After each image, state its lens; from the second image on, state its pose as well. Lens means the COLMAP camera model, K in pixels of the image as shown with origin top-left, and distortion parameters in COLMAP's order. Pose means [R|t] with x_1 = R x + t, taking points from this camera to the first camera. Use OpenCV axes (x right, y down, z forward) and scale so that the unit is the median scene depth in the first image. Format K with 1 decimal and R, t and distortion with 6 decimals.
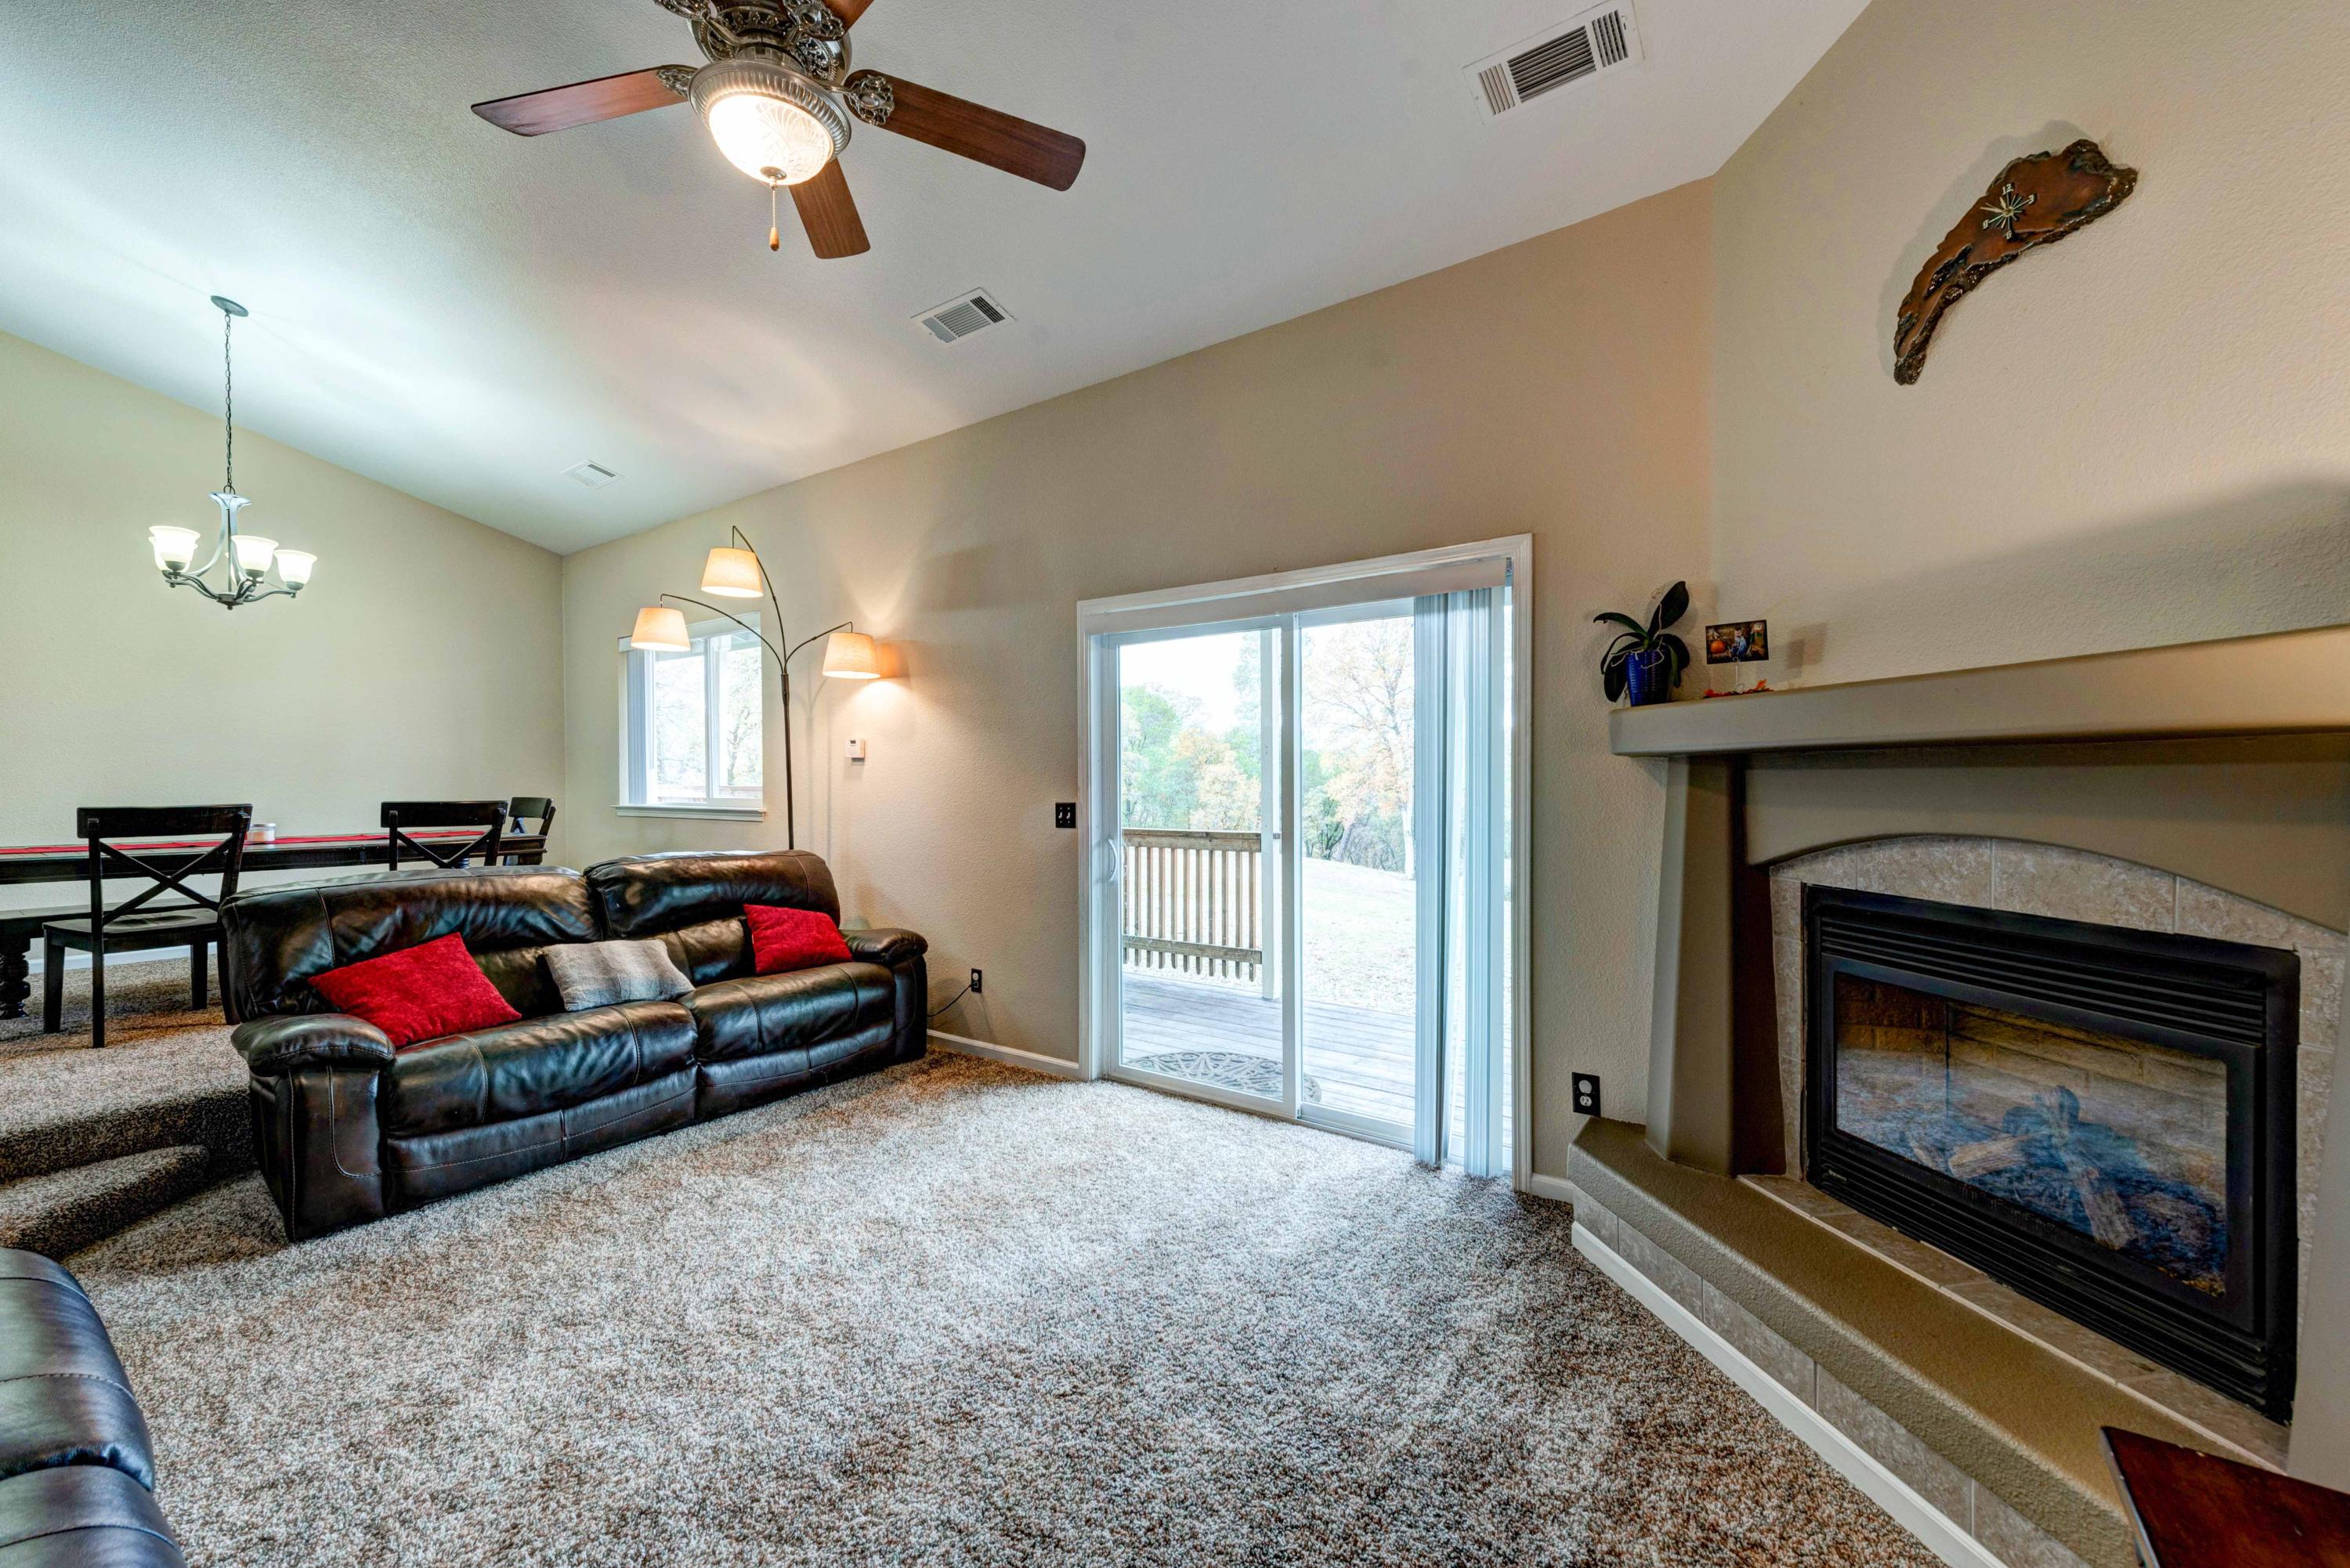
lens RADIAL K [[919.9, 0, 1155.1], [0, 919.9, 785.7], [0, 0, 1]] dist [-0.000650, -0.000135]
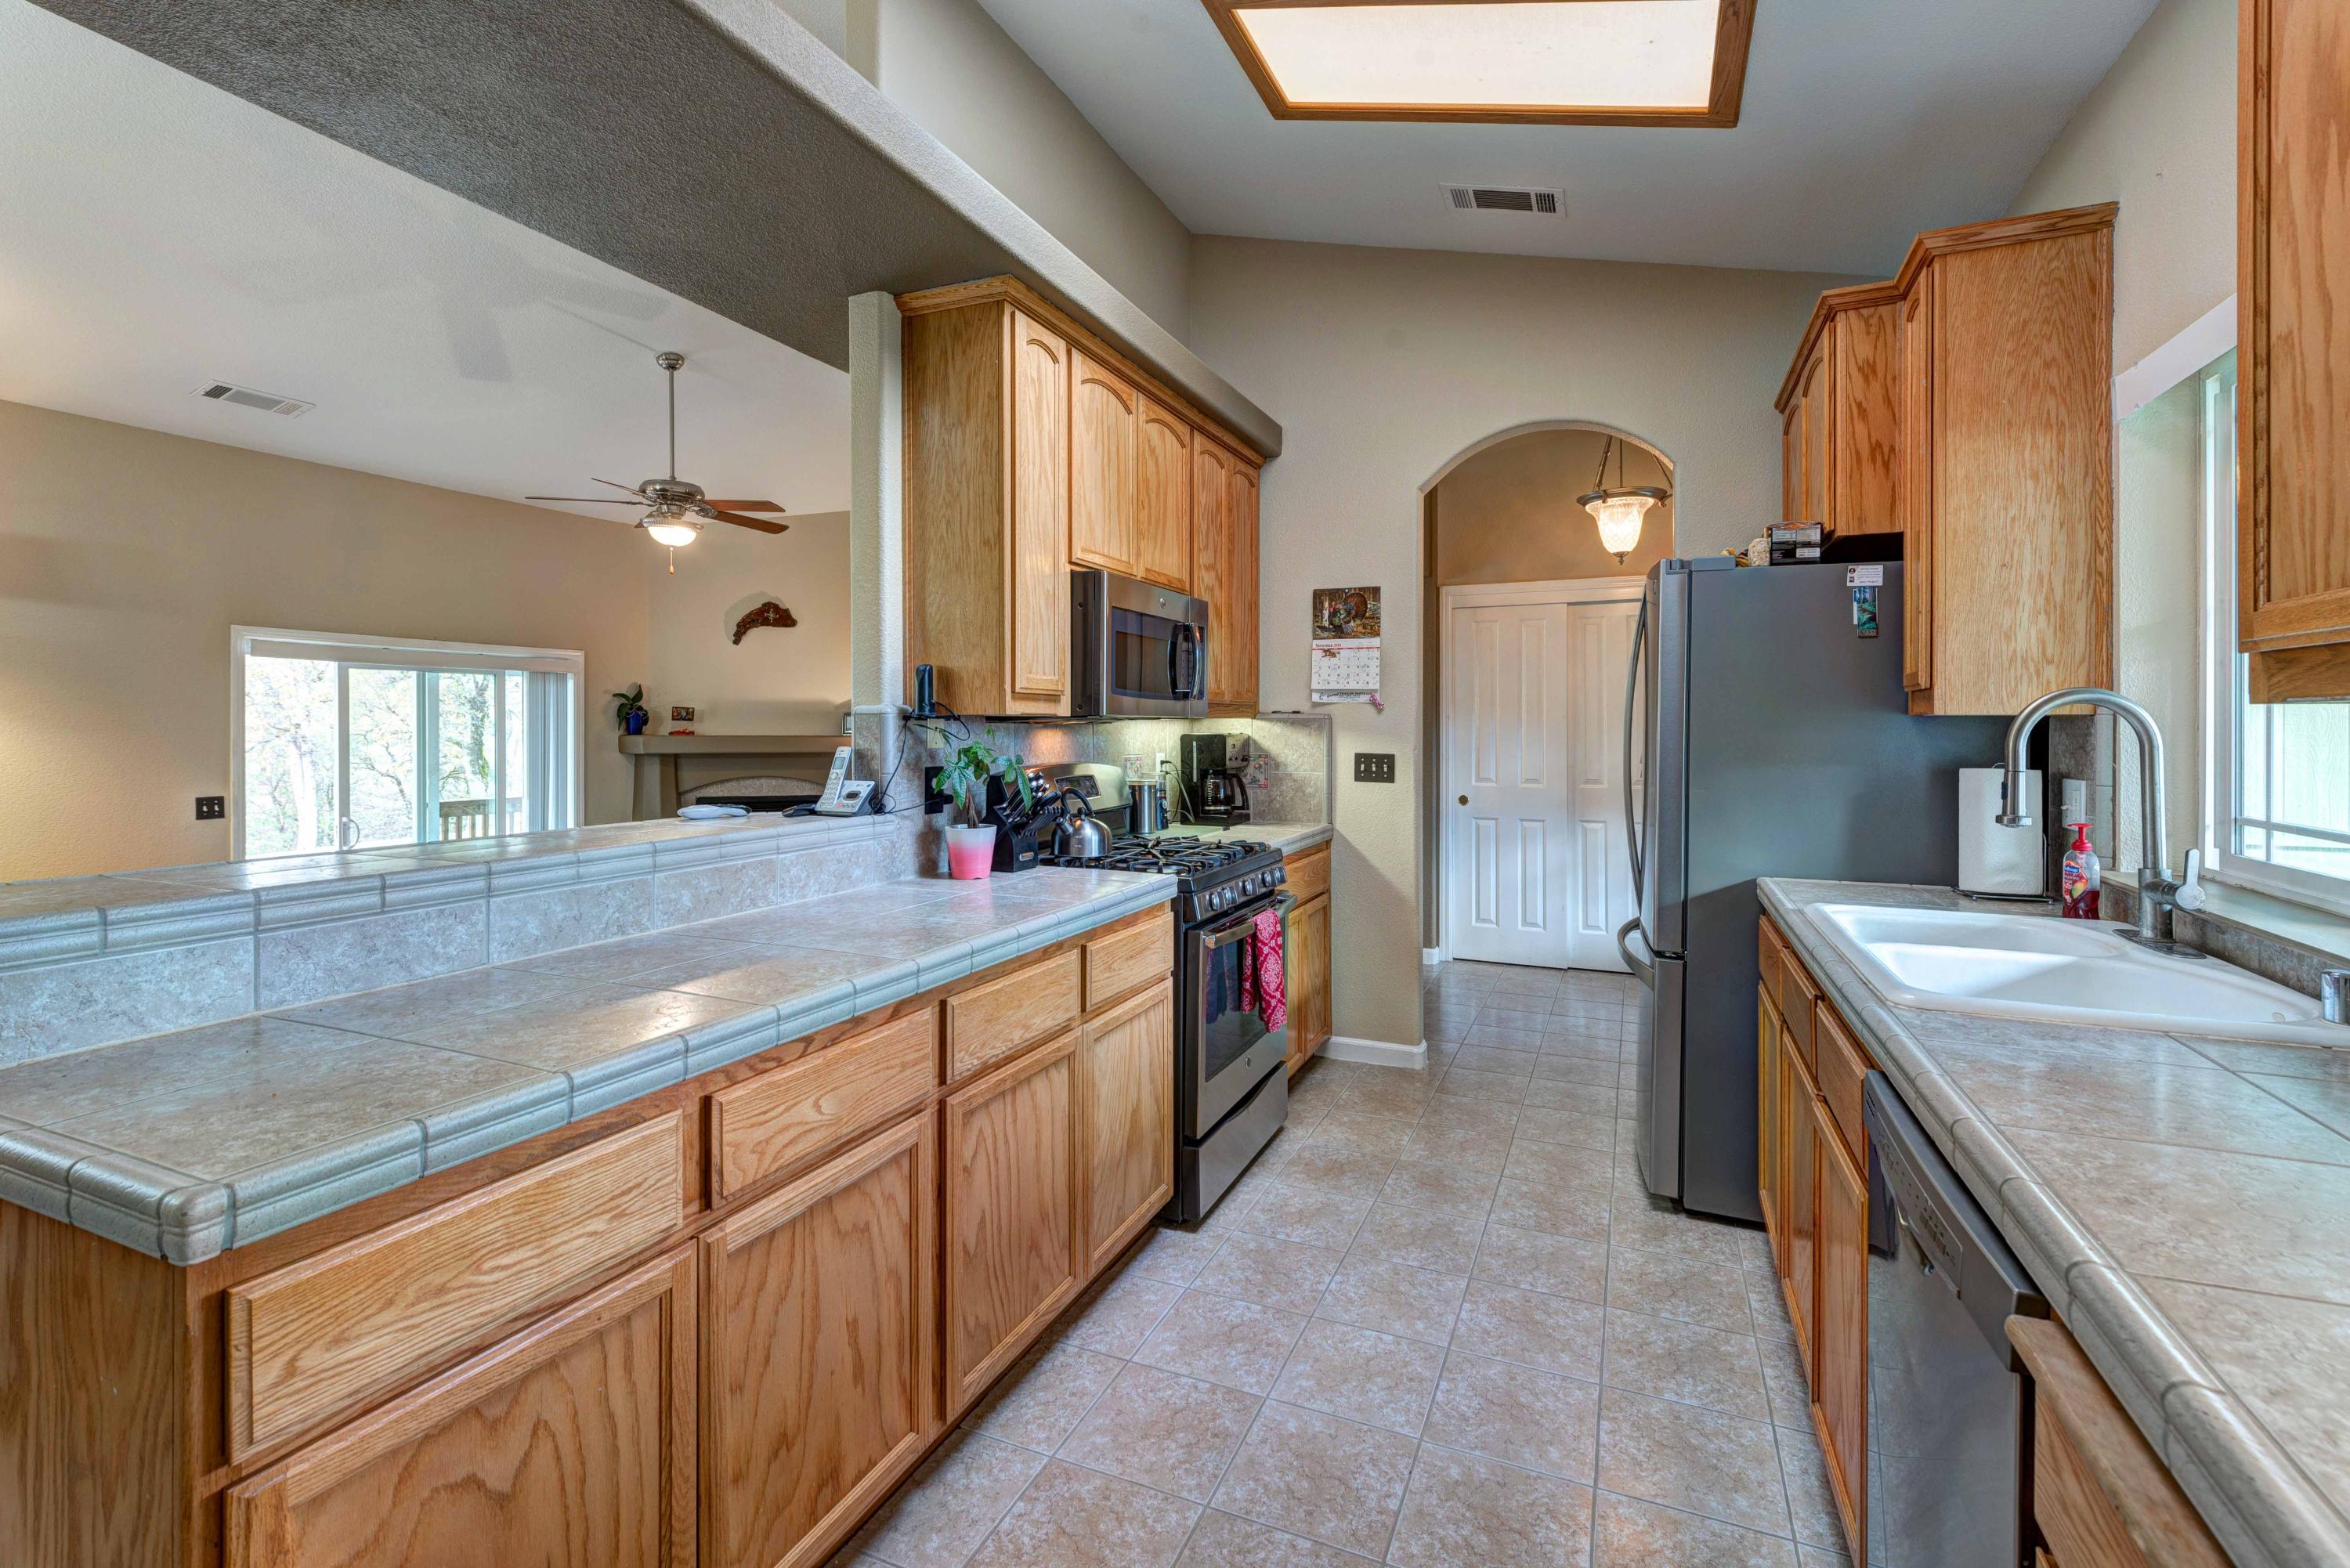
lens RADIAL K [[1028.1, 0, 1218.3], [0, 1028.1, 730.3], [0, 0, 1]] dist [-0.000079, -0.000086]
pose [[-0.227521, -0.002861, 0.973769, -2.831487], [0.003526, 0.999987, 0.003762, -0.112869], [-0.973767, 0.004290, -0.227508, 0.117227]]
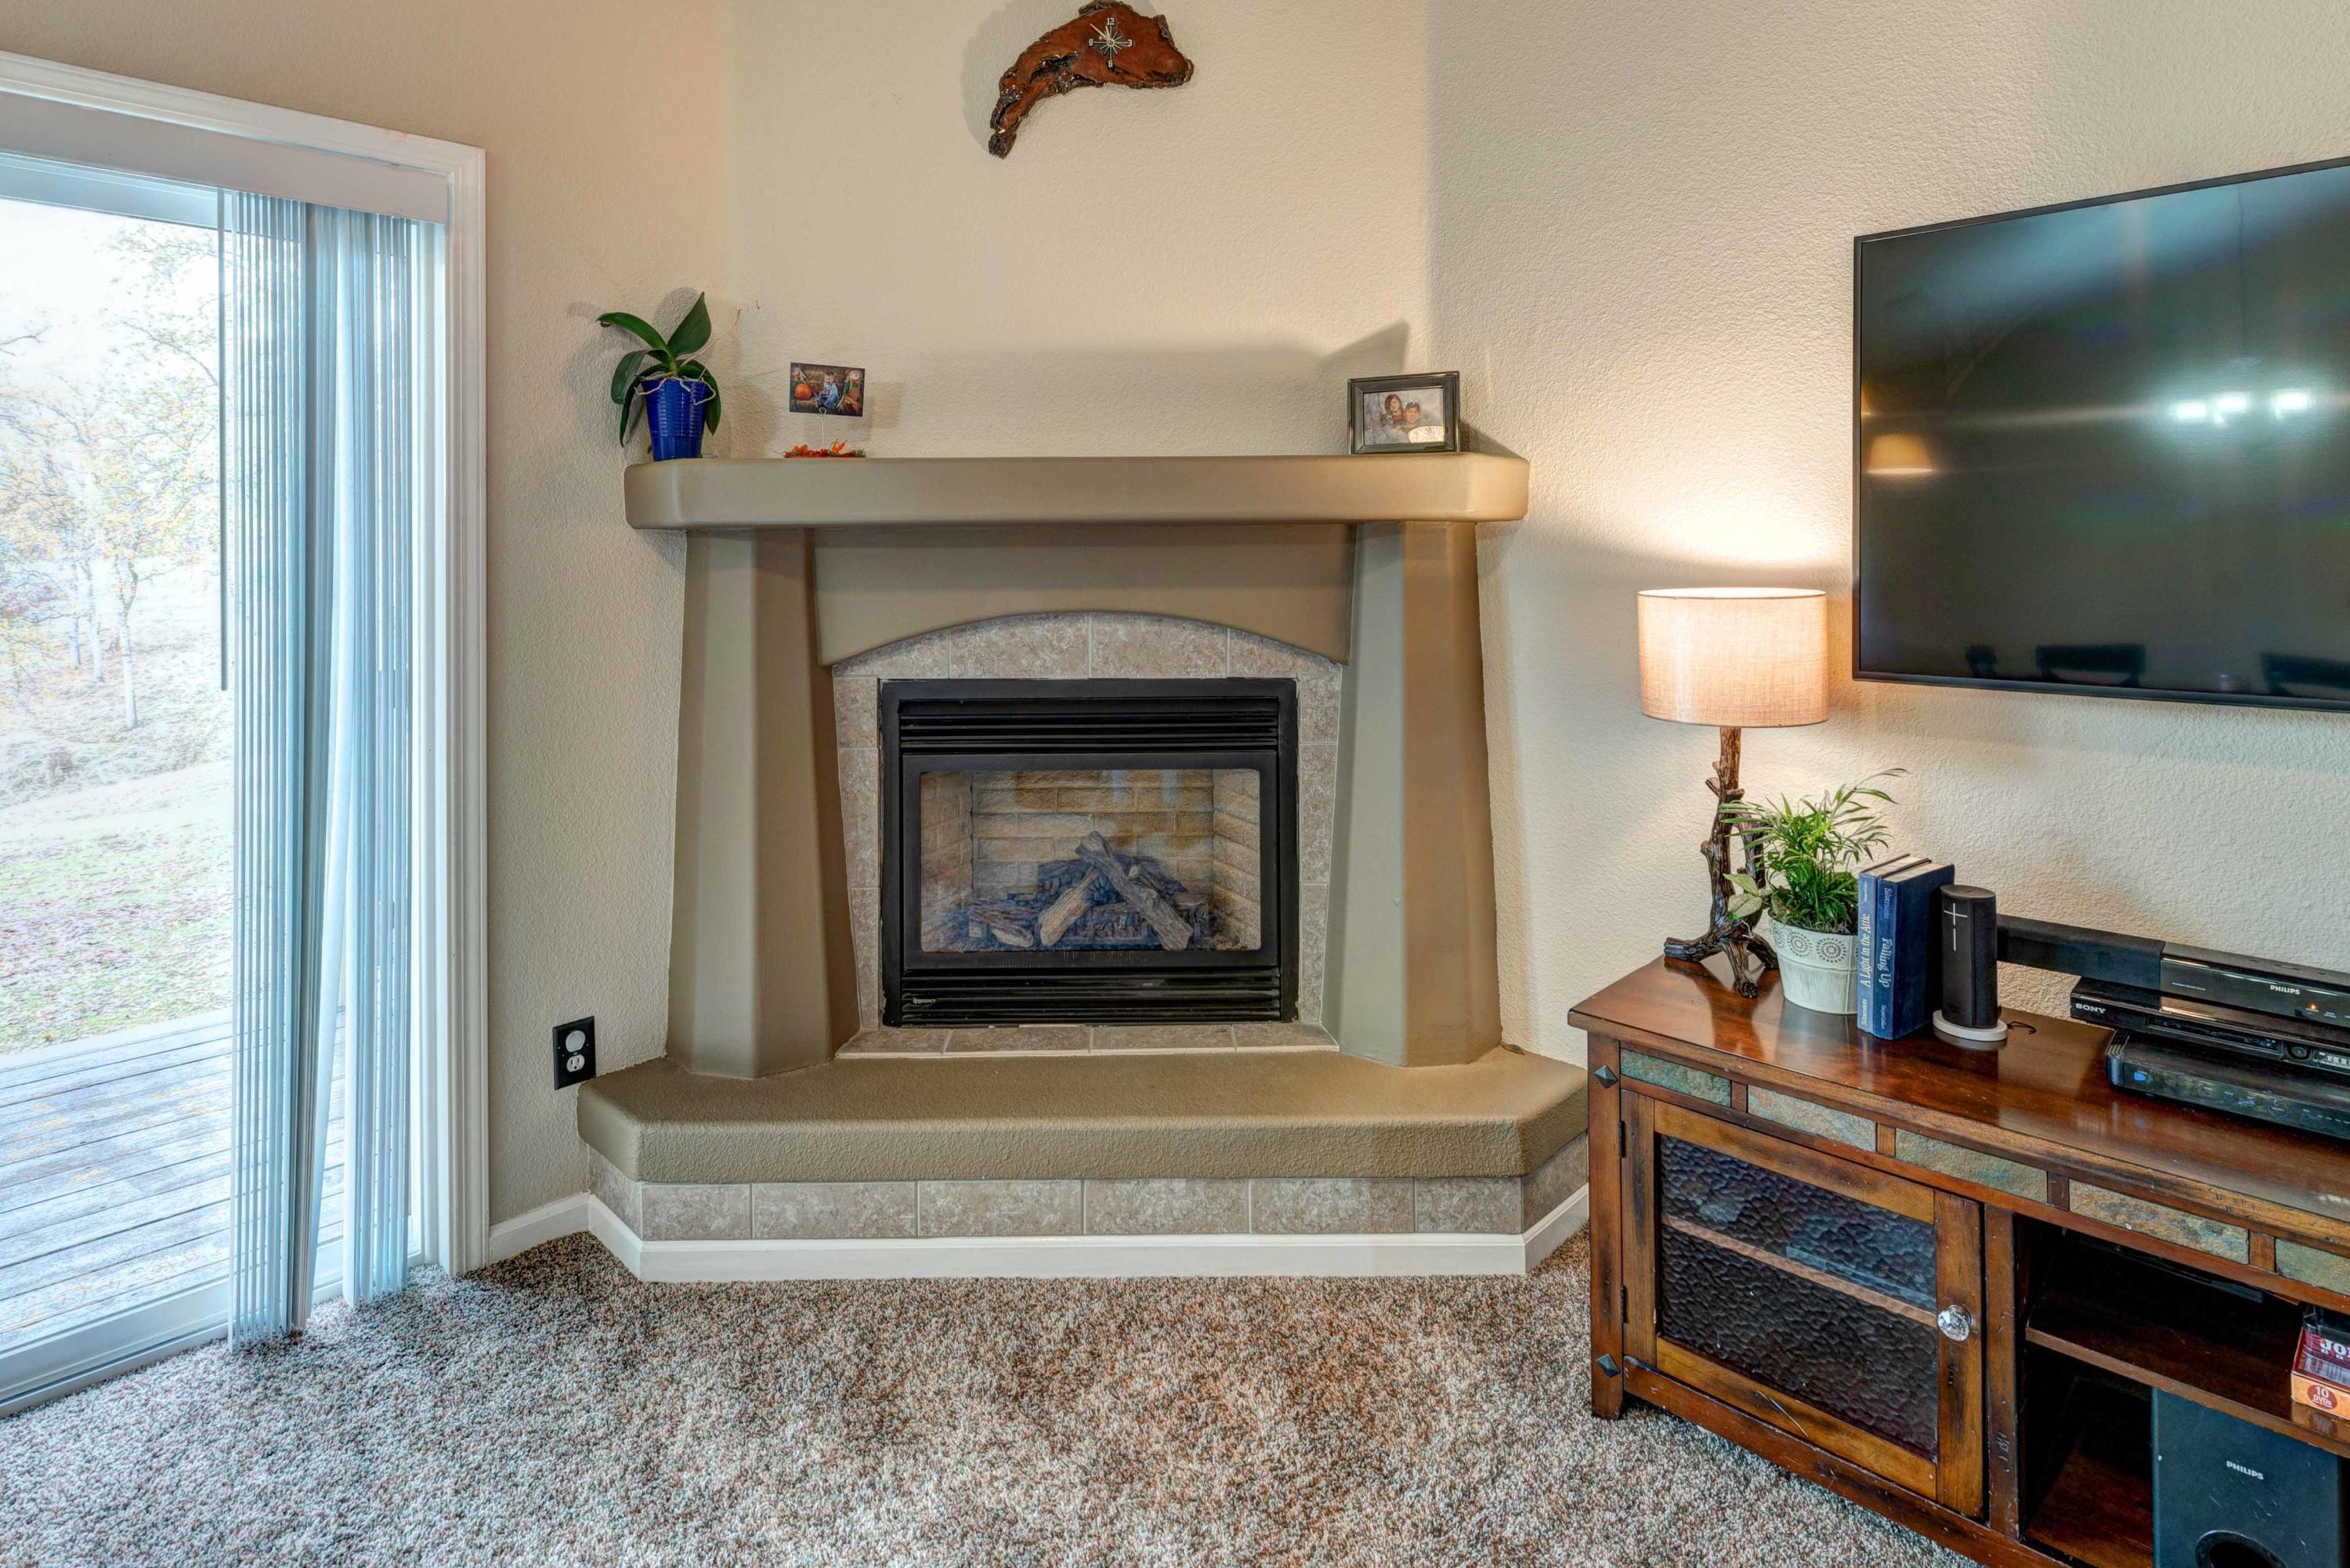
lens RADIAL K [[1228.7, 0, 1176.6], [0, 1228.7, 547.4], [0, 0, 1]] dist [0.003887, -0.000198]
pose [[0.142758, 0.006806, 0.989734, -0.390006], [0.015910, 0.999831, -0.009170, -0.003178], [-0.989630, 0.017056, 0.142626, 0.548409]]
